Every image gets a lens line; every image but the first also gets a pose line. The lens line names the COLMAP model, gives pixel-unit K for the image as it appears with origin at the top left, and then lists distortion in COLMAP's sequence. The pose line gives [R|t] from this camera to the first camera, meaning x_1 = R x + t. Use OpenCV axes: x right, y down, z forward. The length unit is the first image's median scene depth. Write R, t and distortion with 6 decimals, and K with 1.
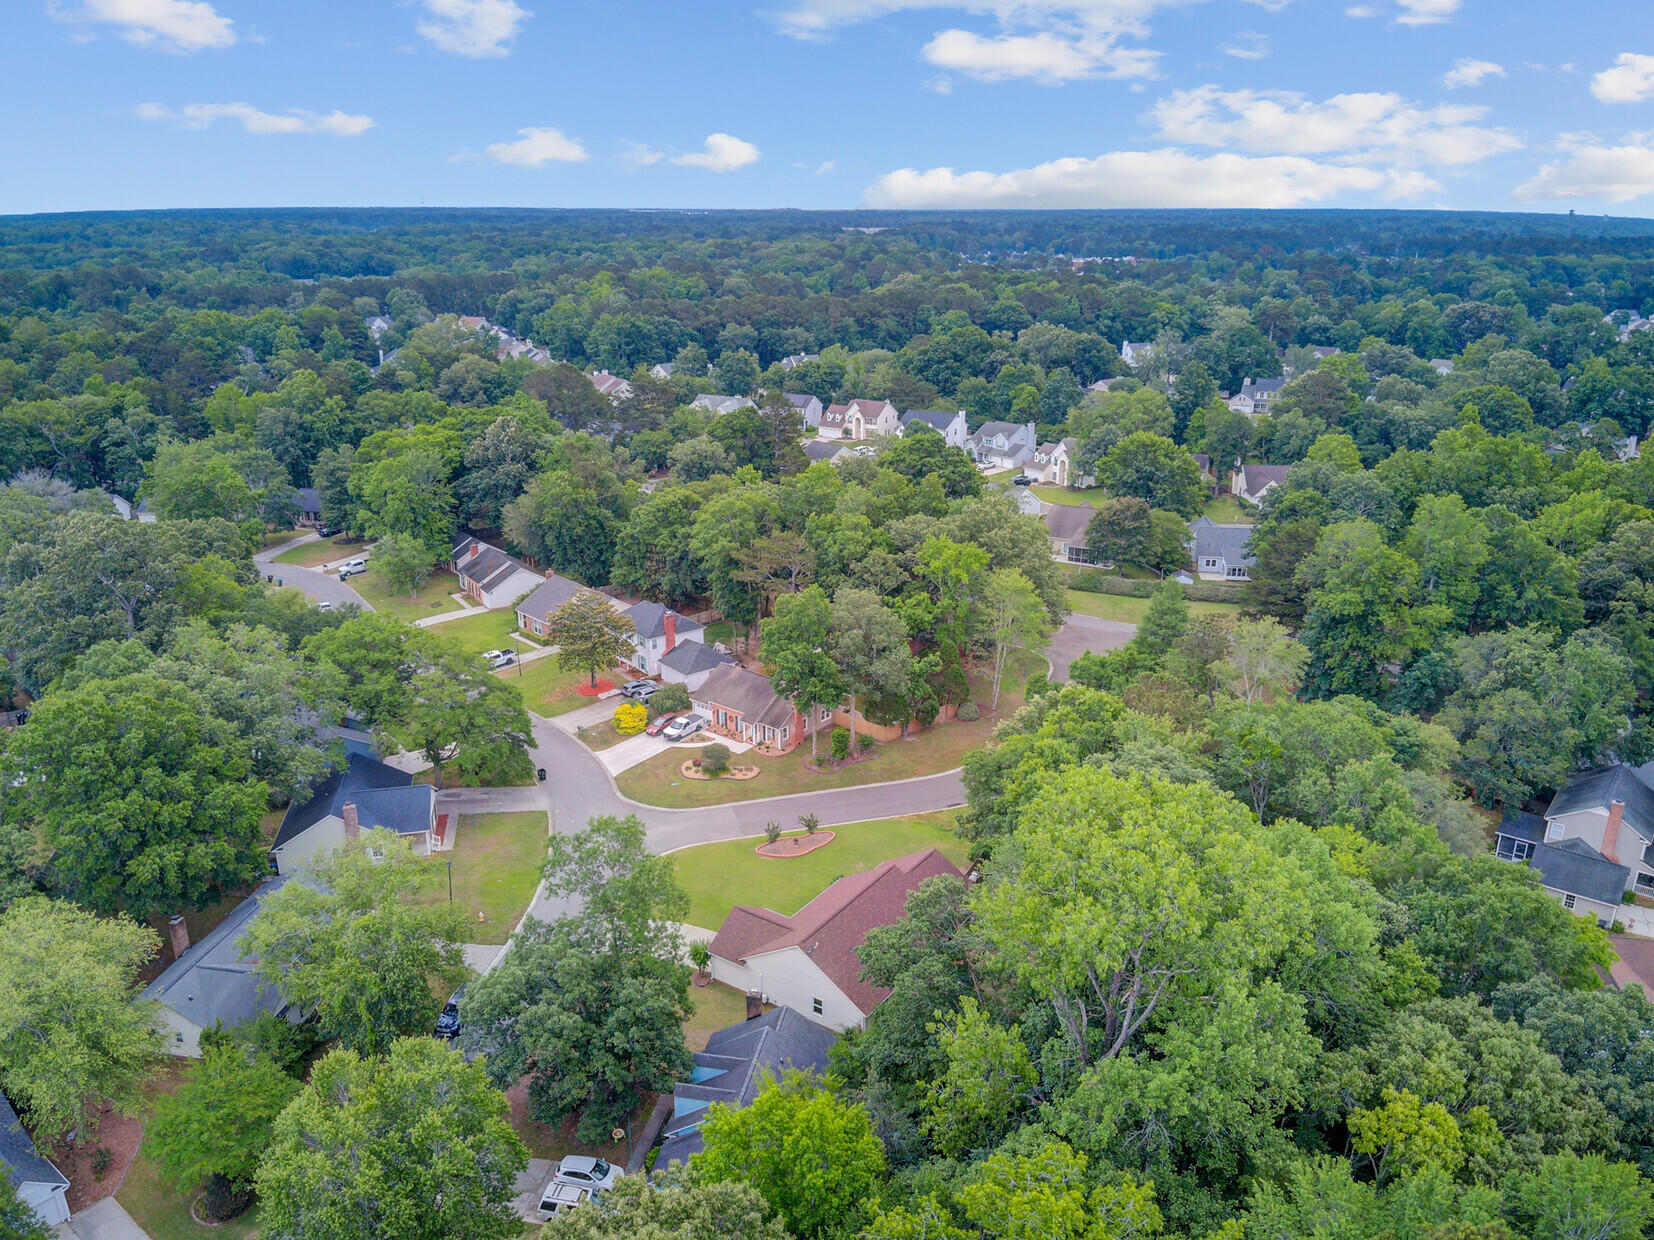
lens RADIAL K [[1190.7, 0, 827.0], [0, 1190.7, 620.0], [0, 0, 1]] dist [0.124685, -0.233572]
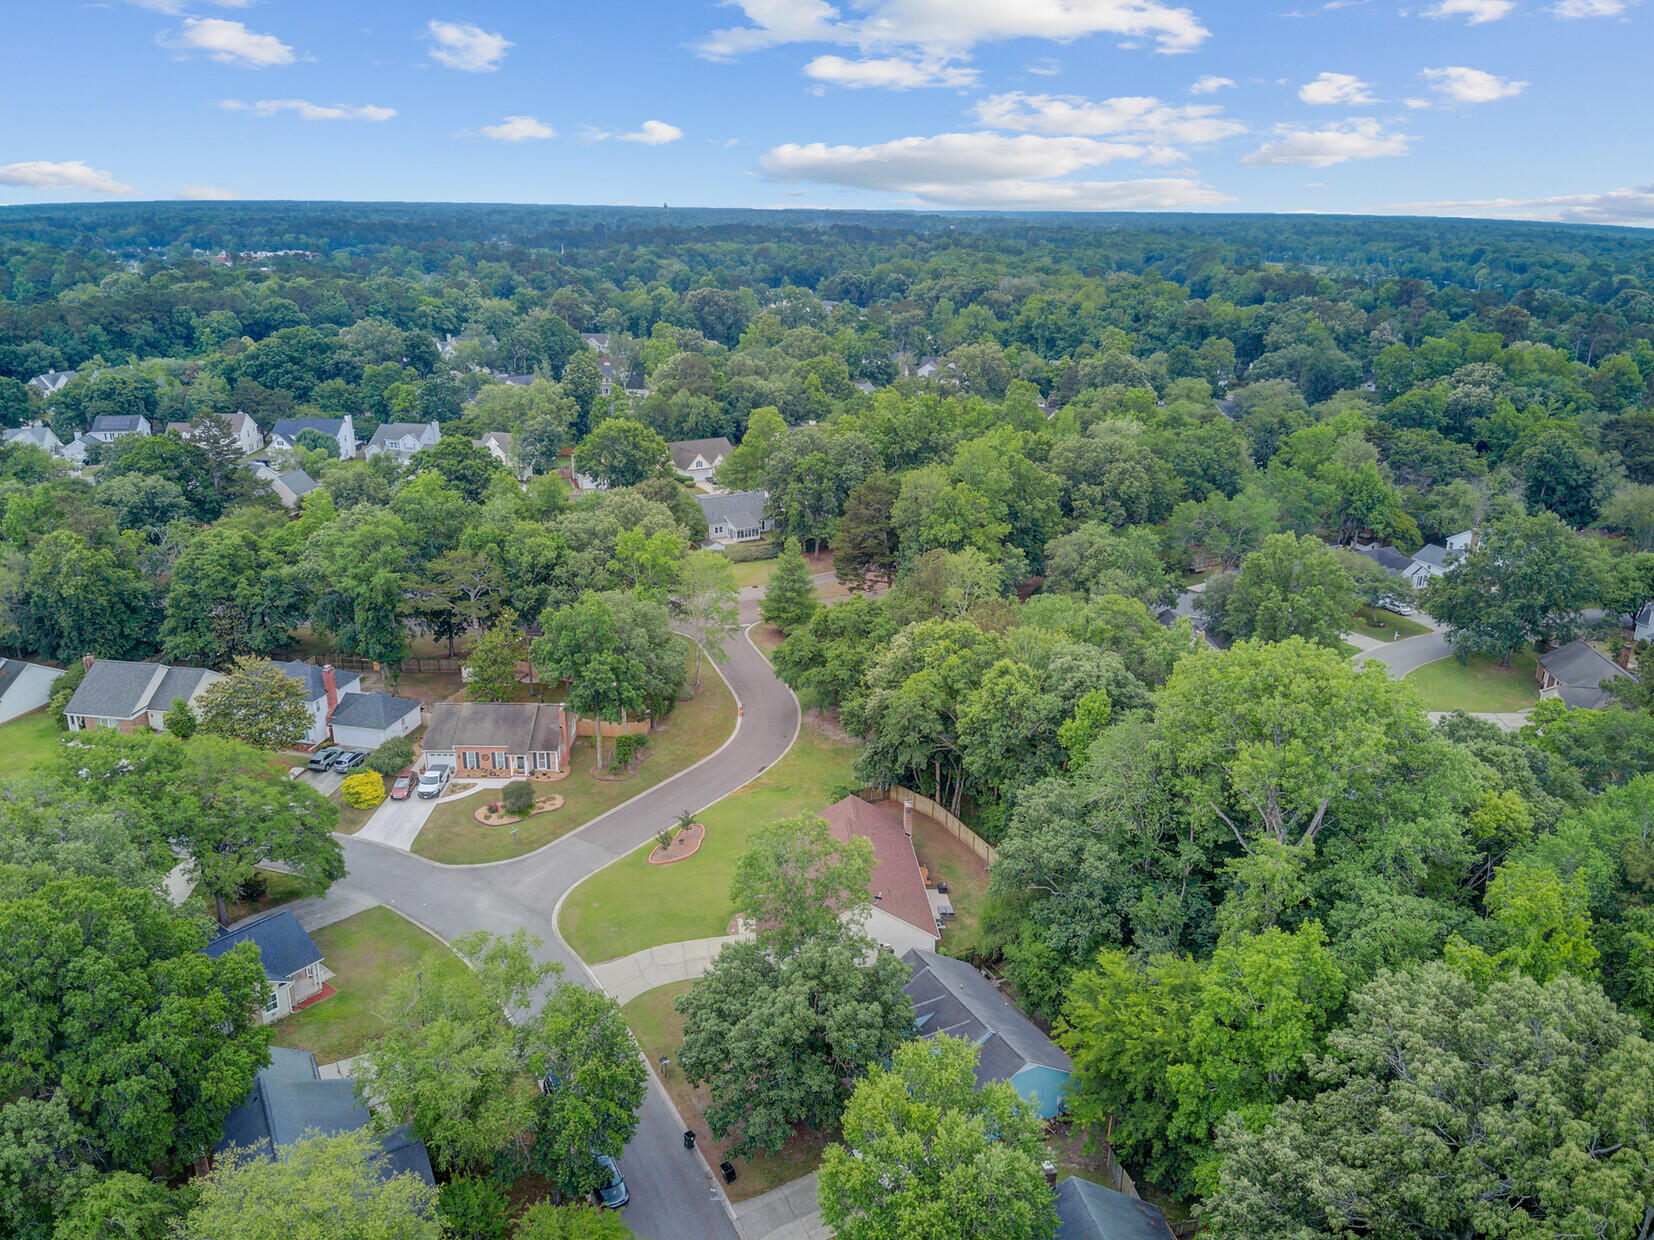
lens RADIAL K [[1190.7, 0, 827.0], [0, 1190.7, 620.0], [0, 0, 1]] dist [0.124685, -0.233572]
pose [[0.778585, -0.194213, 0.596730, -0.402730], [0.190787, 0.979151, 0.069747, -0.034360], [-0.597834, 0.059544, 0.799405, 0.099245]]
